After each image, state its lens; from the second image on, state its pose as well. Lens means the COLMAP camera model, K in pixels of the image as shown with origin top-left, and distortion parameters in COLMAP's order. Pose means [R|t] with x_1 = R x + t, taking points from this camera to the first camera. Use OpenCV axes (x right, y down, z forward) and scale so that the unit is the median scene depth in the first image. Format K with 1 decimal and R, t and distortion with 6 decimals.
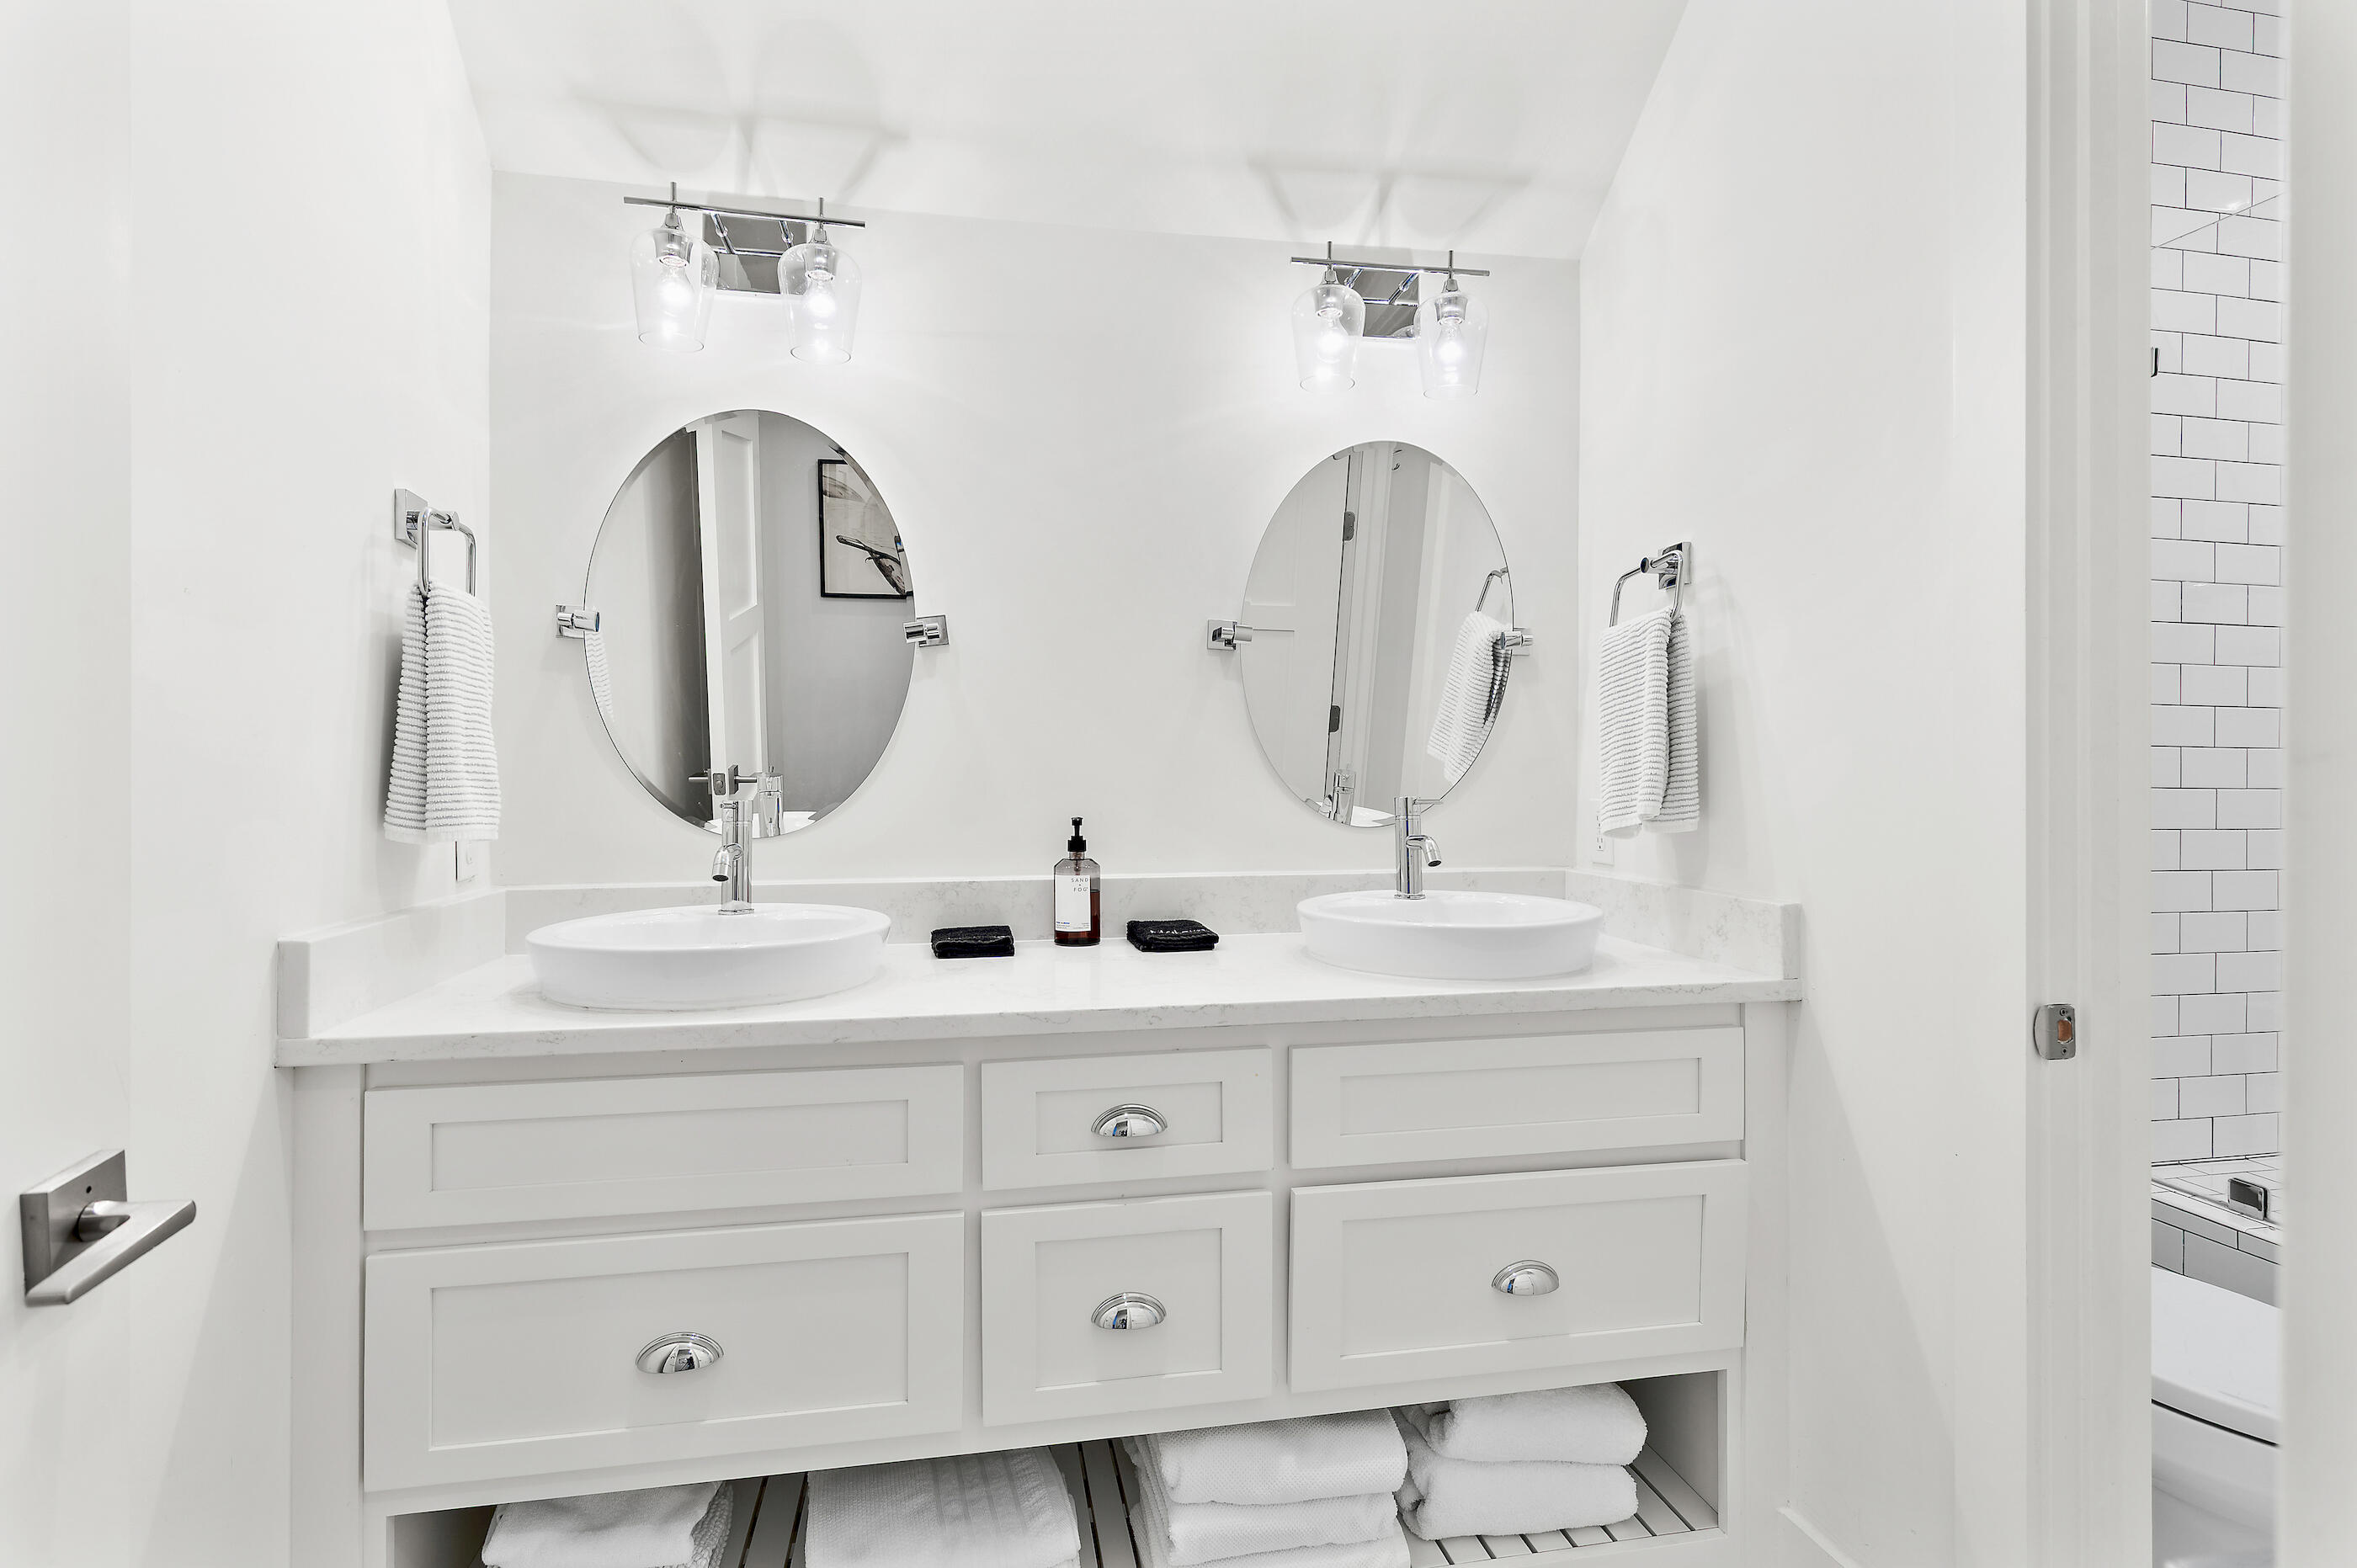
lens RADIAL K [[1155.5, 0, 1187.2], [0, 1155.5, 769.7], [0, 0, 1]] dist [0.006960, -0.002721]
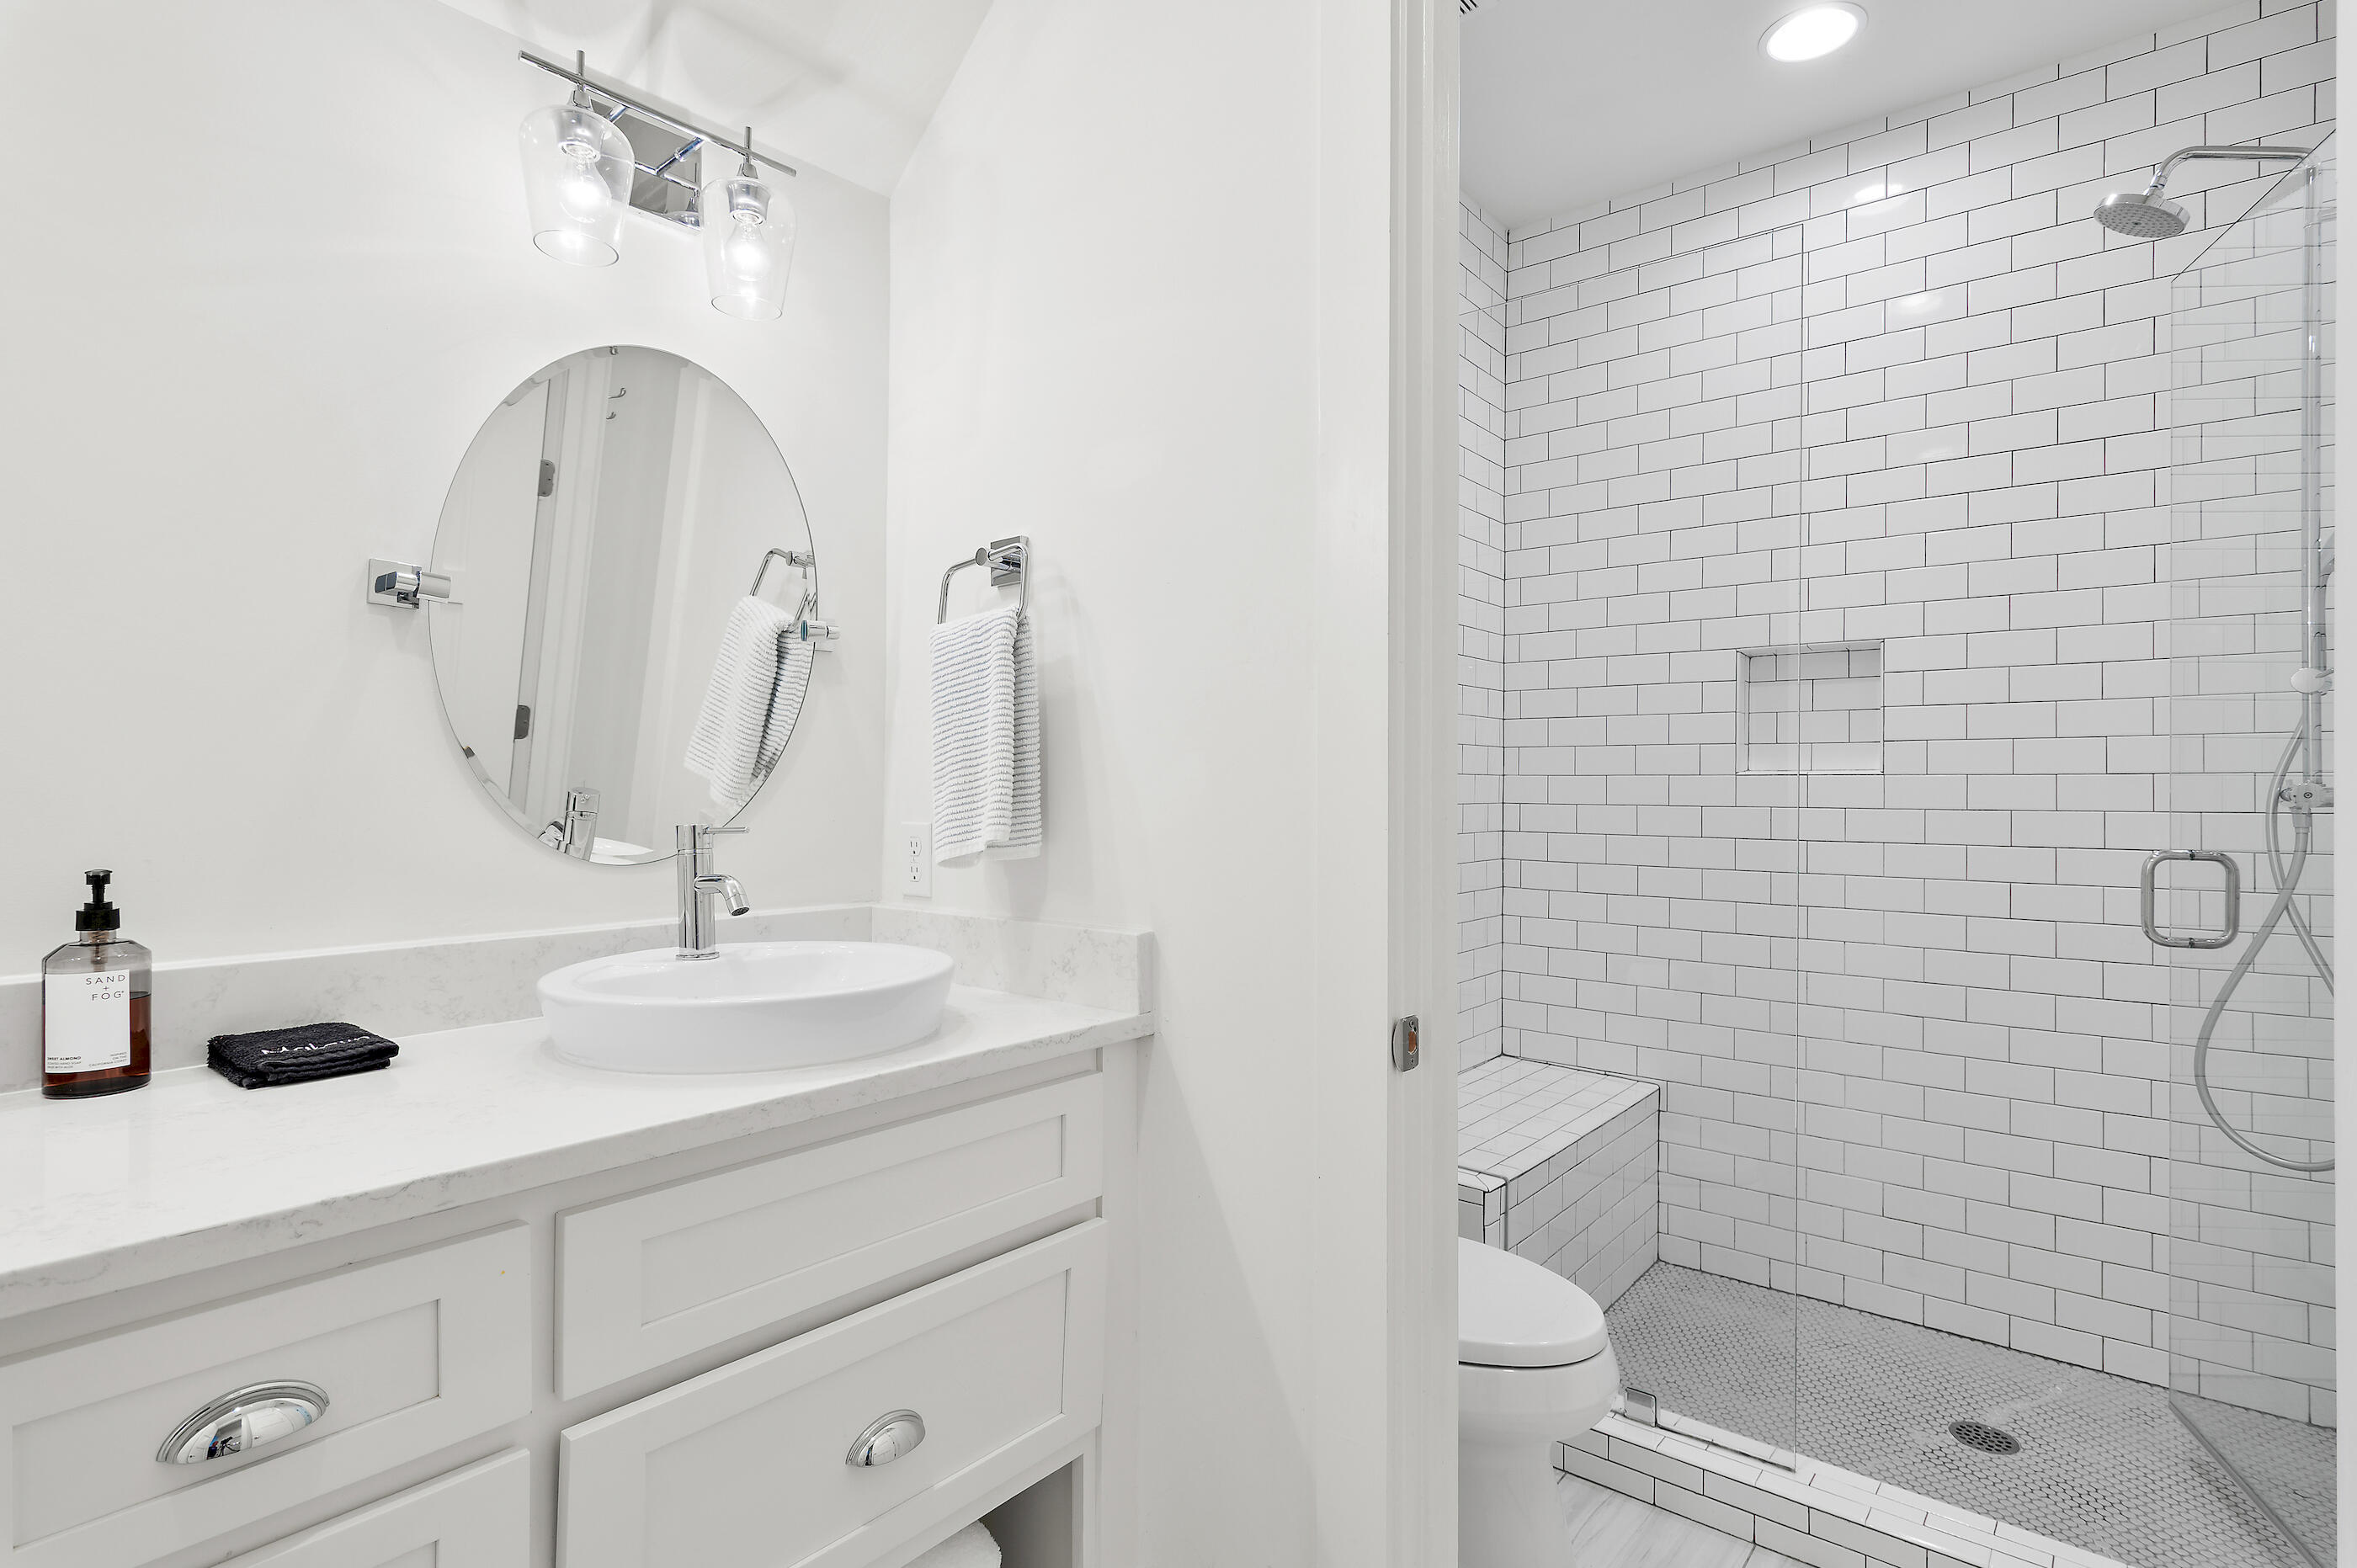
lens RADIAL K [[1155.5, 0, 1164.9], [0, 1155.5, 784.7], [0, 0, 1]] dist [0.006960, -0.002721]
pose [[0.780716, 0.004179, 0.624872, -0.042347], [-0.002339, 0.999990, -0.003766, -0.000186], [-0.624882, 0.001479, 0.780718, 0.220237]]
